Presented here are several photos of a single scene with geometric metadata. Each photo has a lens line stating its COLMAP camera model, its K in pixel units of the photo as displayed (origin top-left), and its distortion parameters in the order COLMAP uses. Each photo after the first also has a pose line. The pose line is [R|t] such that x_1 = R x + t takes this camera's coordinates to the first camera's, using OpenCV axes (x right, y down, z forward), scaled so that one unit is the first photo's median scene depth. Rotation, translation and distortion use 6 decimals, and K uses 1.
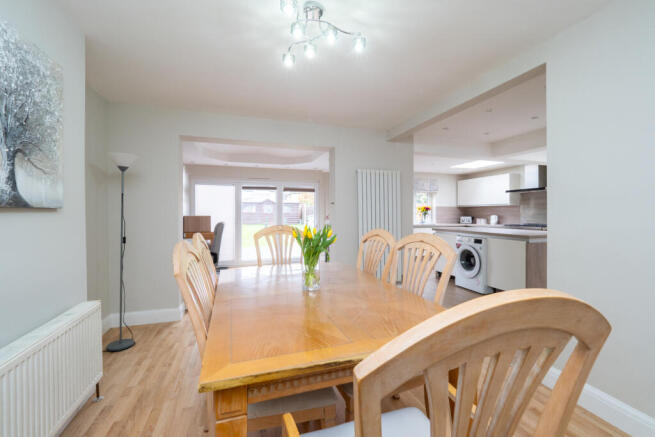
lens RADIAL K [[293.1, 0, 326.6], [0, 293.1, 216.1], [0, 0, 1]] dist [-0.013805, 0.000066]
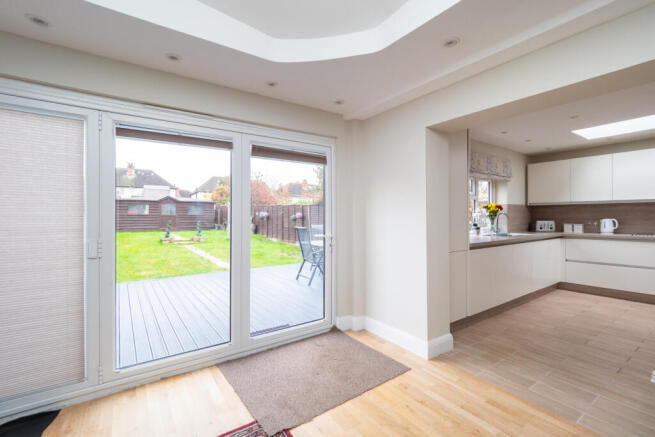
lens RADIAL K [[293.1, 0, 331.8], [0, 293.1, 217.3], [0, 0, 1]] dist [-0.013805, 0.000066]
pose [[0.947246, -0.002235, 0.320500, -0.153354], [0.003208, 0.999992, -0.002508, -0.005764], [-0.320492, 0.003404, 0.947245, 0.564527]]
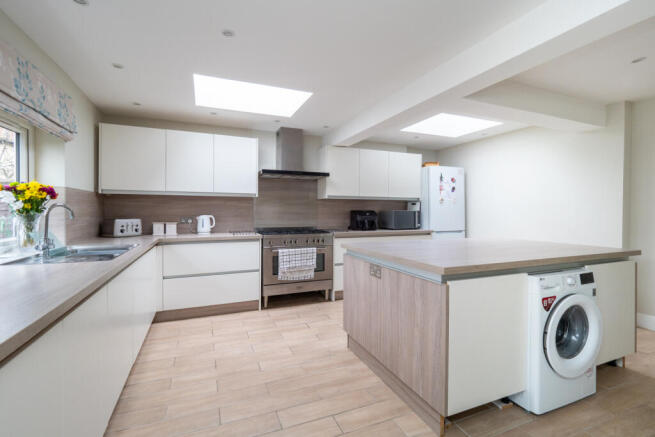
lens RADIAL K [[293.1, 0, 323.1], [0, 293.1, 214.6], [0, 0, 1]] dist [-0.013805, 0.000066]
pose [[-0.089588, -0.008891, 0.995939, 0.063376], [0.000204, 0.999960, 0.008945, -0.007975], [-0.995979, 0.001005, -0.089583, 0.780847]]
